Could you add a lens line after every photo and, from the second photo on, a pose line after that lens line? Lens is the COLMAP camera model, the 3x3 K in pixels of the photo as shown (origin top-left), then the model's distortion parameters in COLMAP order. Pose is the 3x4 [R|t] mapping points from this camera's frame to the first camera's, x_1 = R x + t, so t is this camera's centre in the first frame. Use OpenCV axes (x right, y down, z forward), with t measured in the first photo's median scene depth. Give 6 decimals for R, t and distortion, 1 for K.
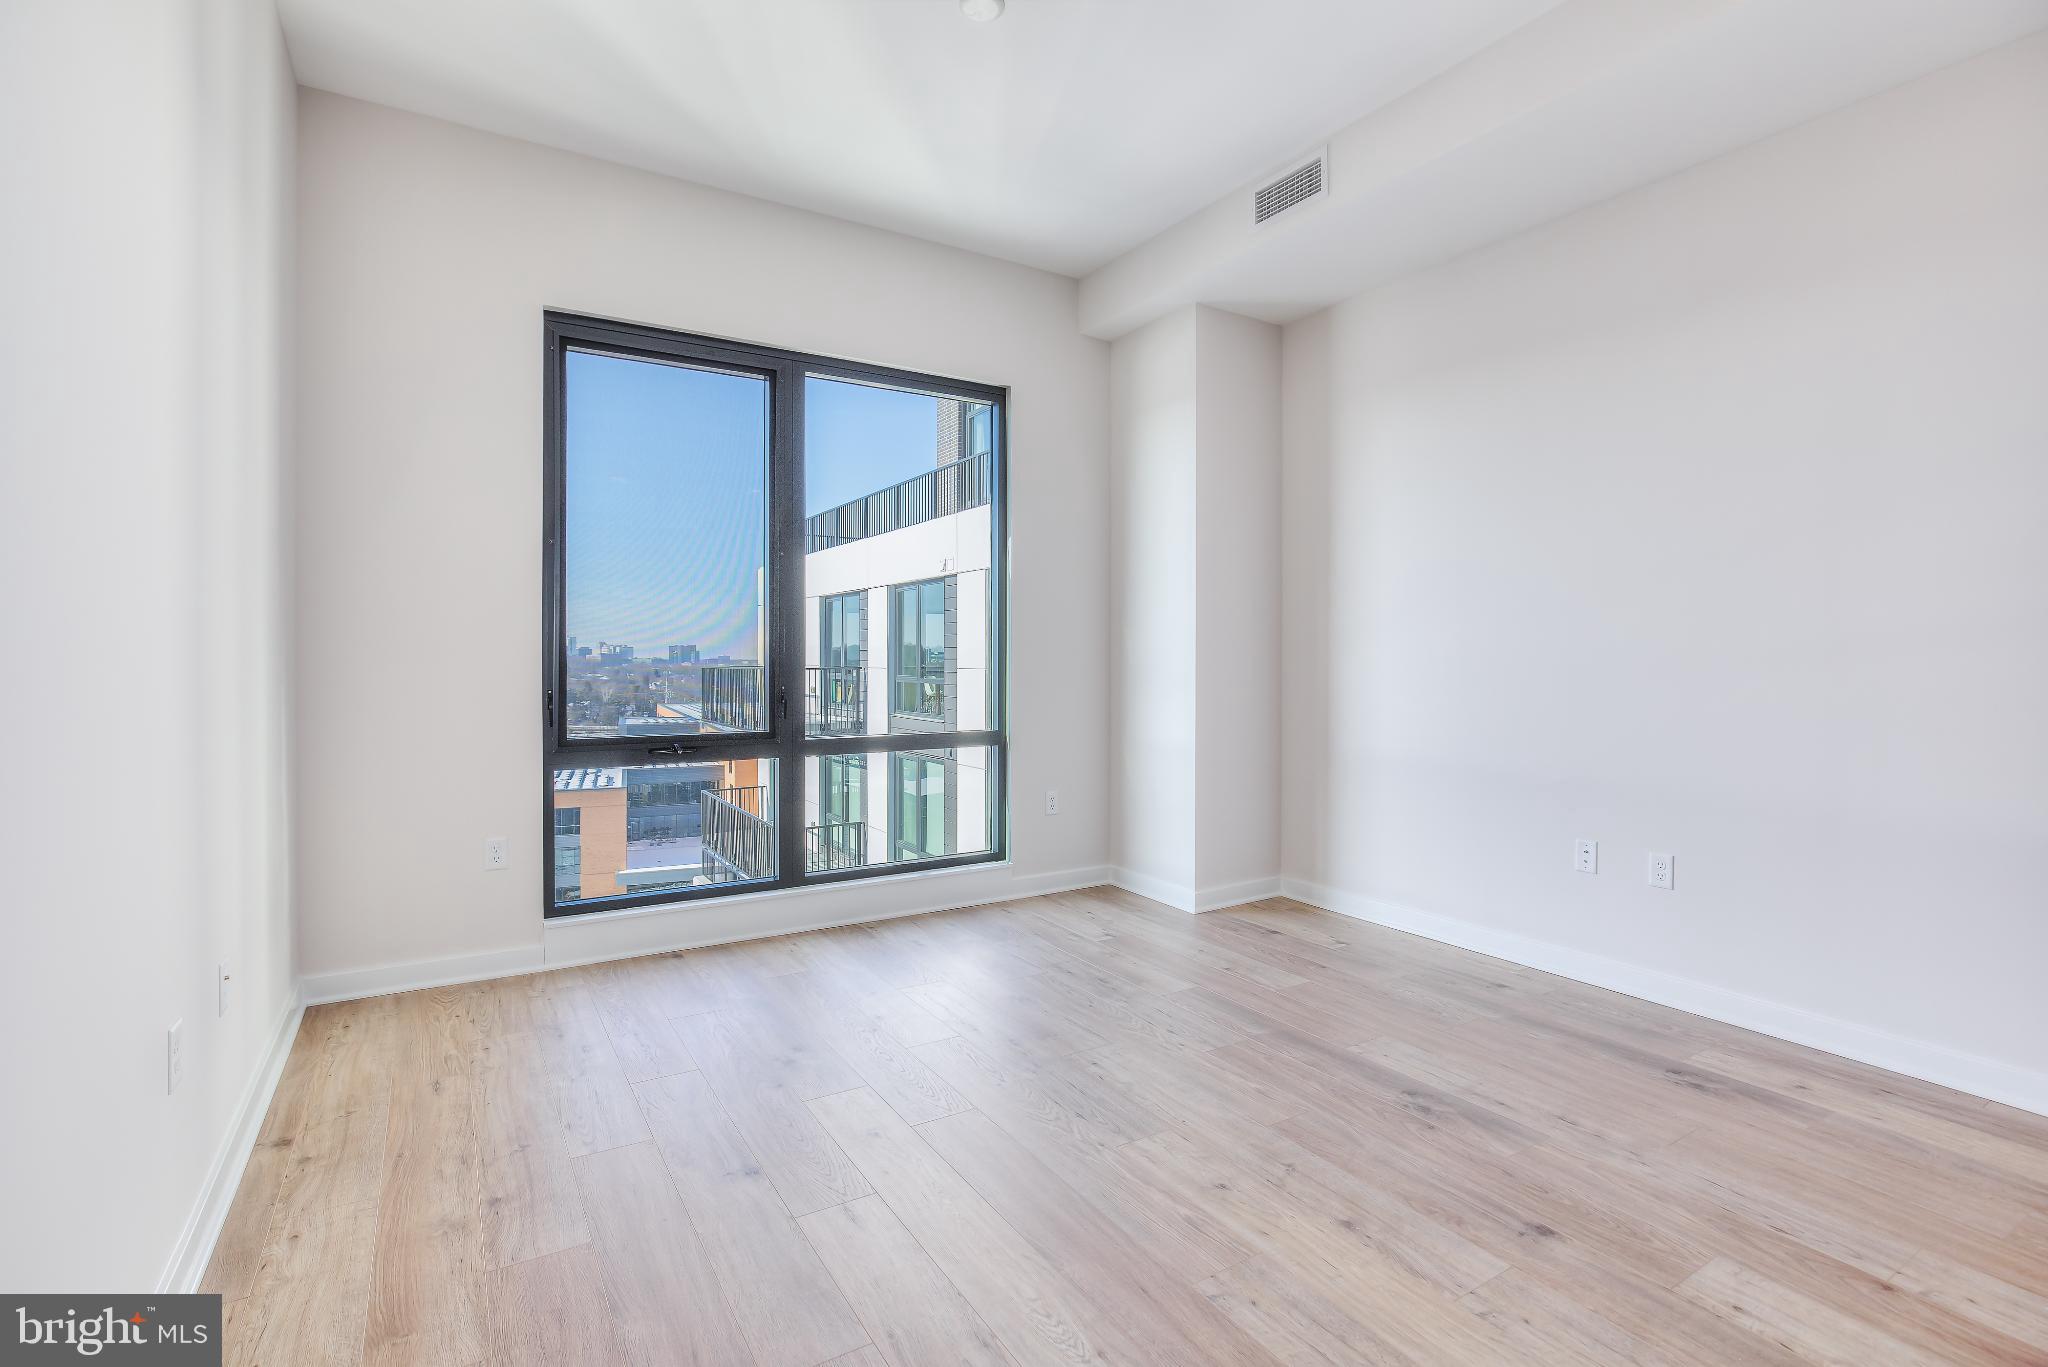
lens RADIAL K [[968.4, 0, 1037.0], [0, 968.4, 648.1], [0, 0, 1]] dist [-0.007789, 0.003206]
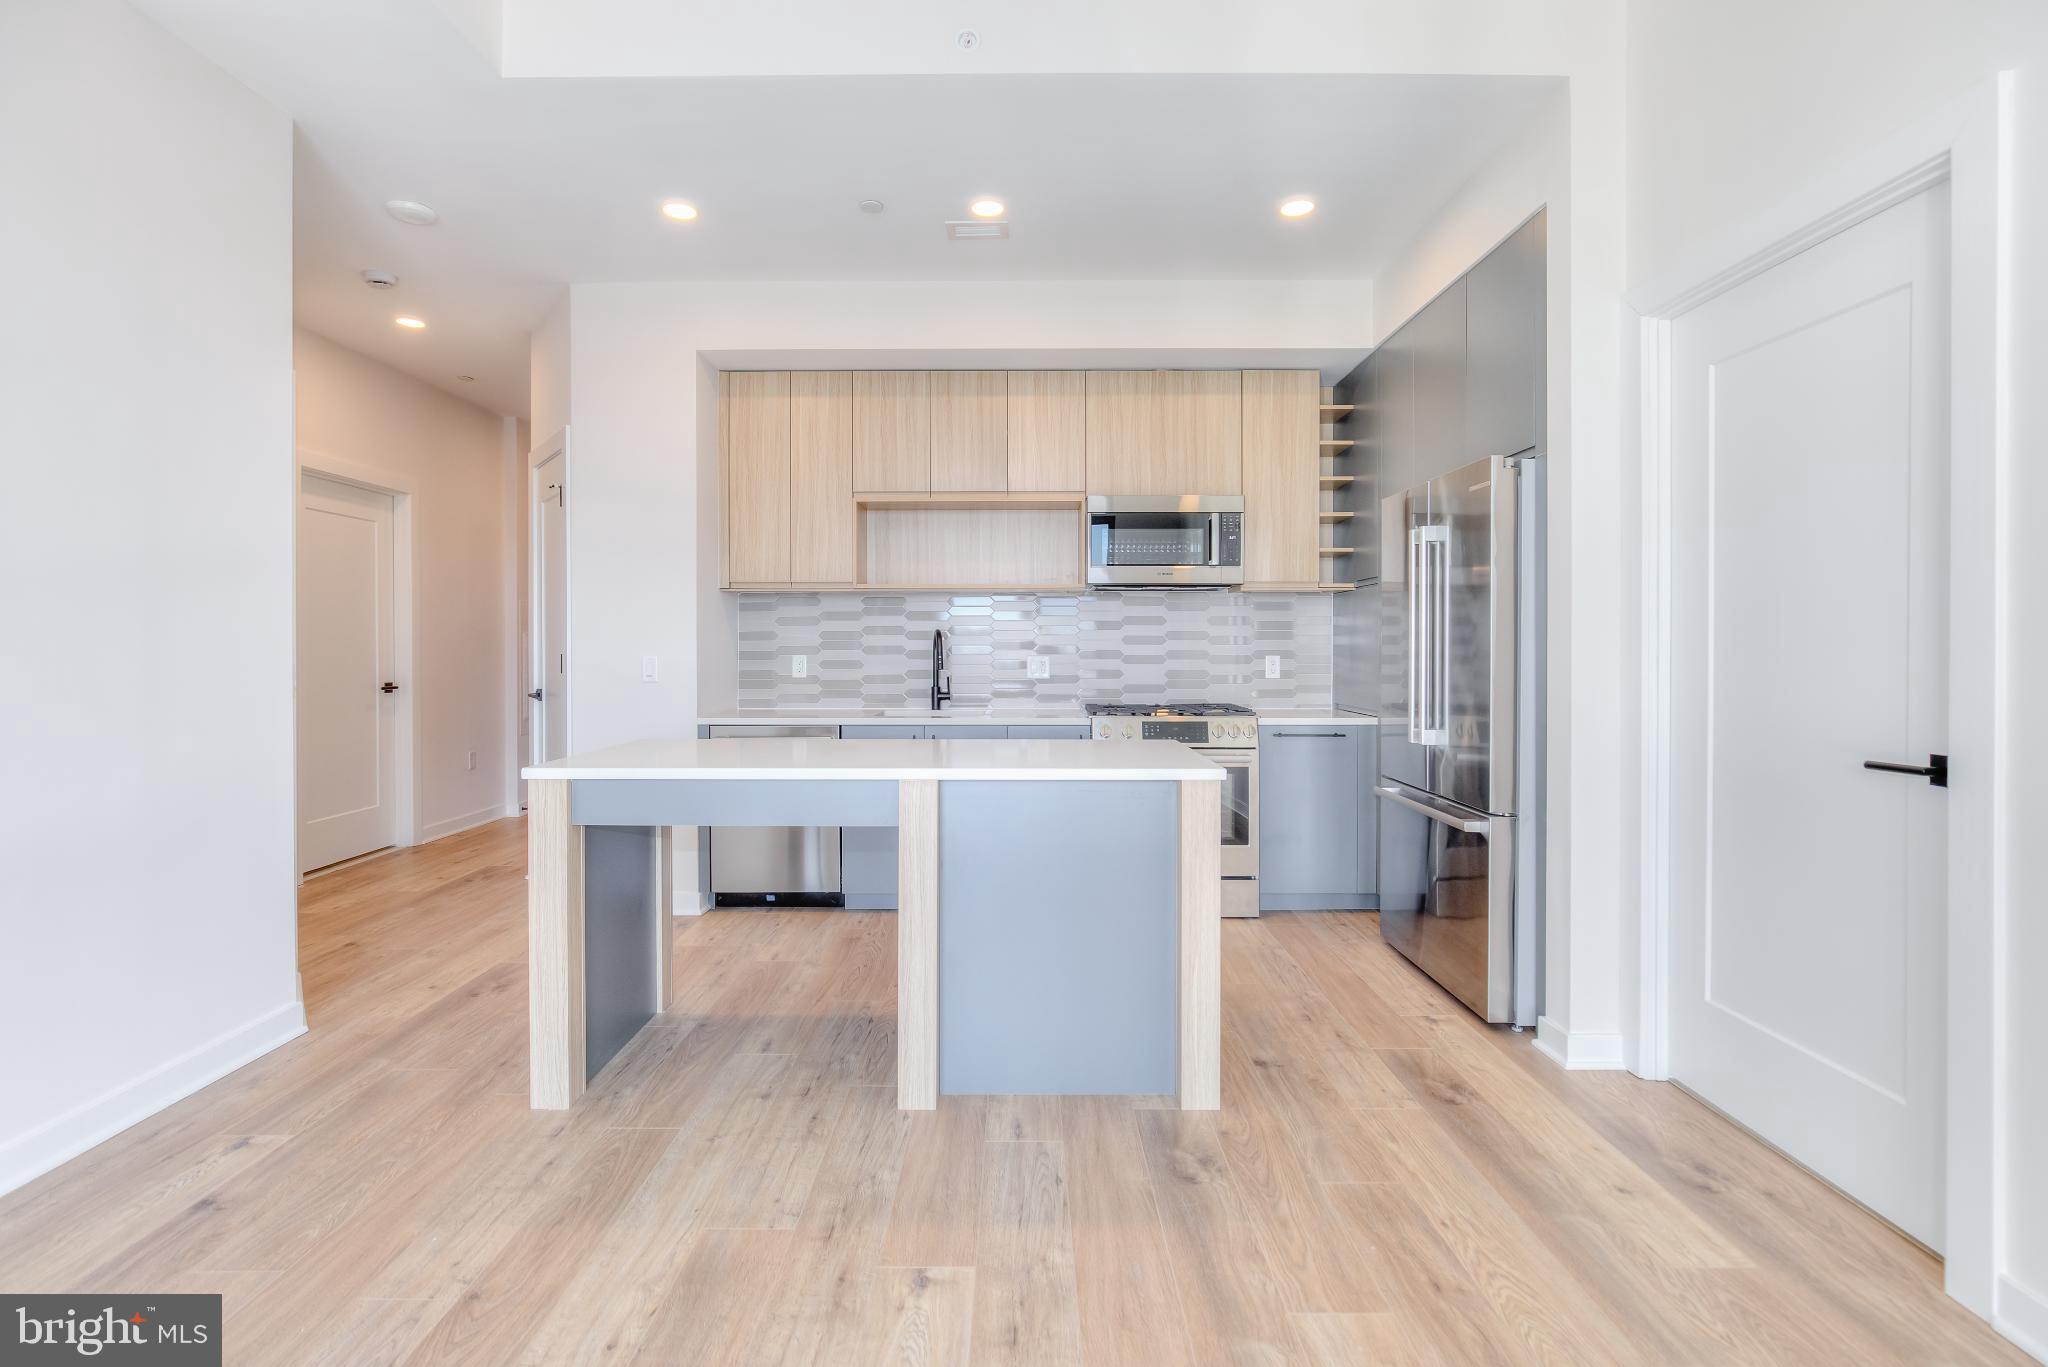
lens RADIAL K [[968.4, 0, 1040.5], [0, 968.4, 651.2], [0, 0, 1]] dist [-0.007789, 0.003206]
pose [[-0.850404, -0.002700, 0.526124, -0.080981], [-0.005010, 0.999983, -0.002967, 0.007239], [-0.526107, -0.005159, -0.850403, 1.064007]]
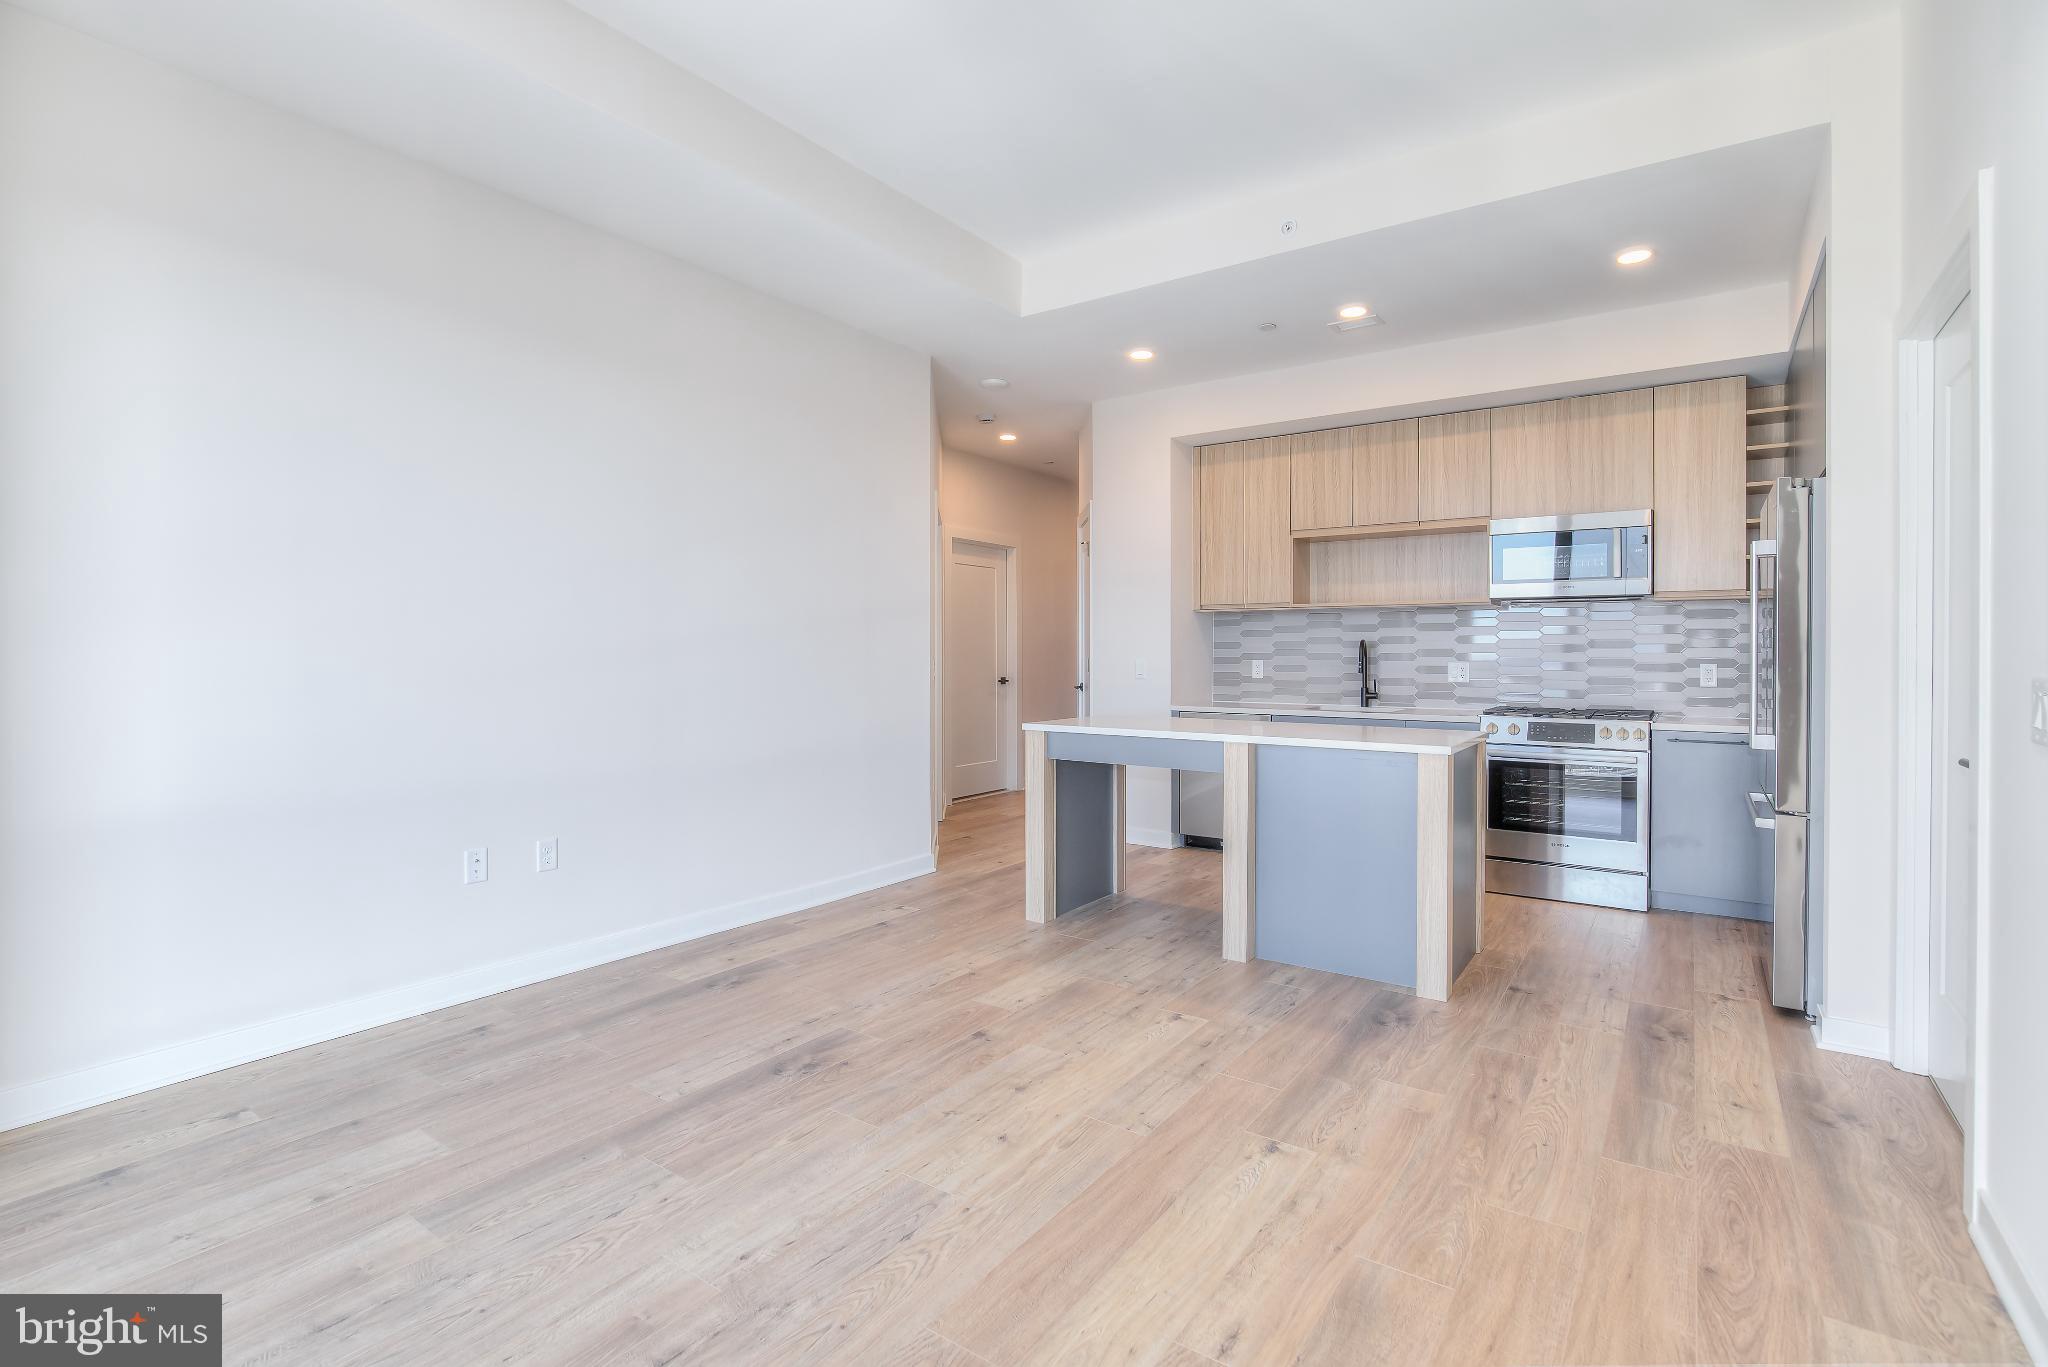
lens RADIAL K [[968.4, 0, 1030.5], [0, 968.4, 670.4], [0, 0, 1]] dist [-0.007789, 0.003206]
pose [[-0.392557, -0.018231, 0.919547, -0.684571], [-0.010009, 0.999829, 0.015550, 0.004693], [-0.919673, -0.003100, -0.392673, 1.164179]]
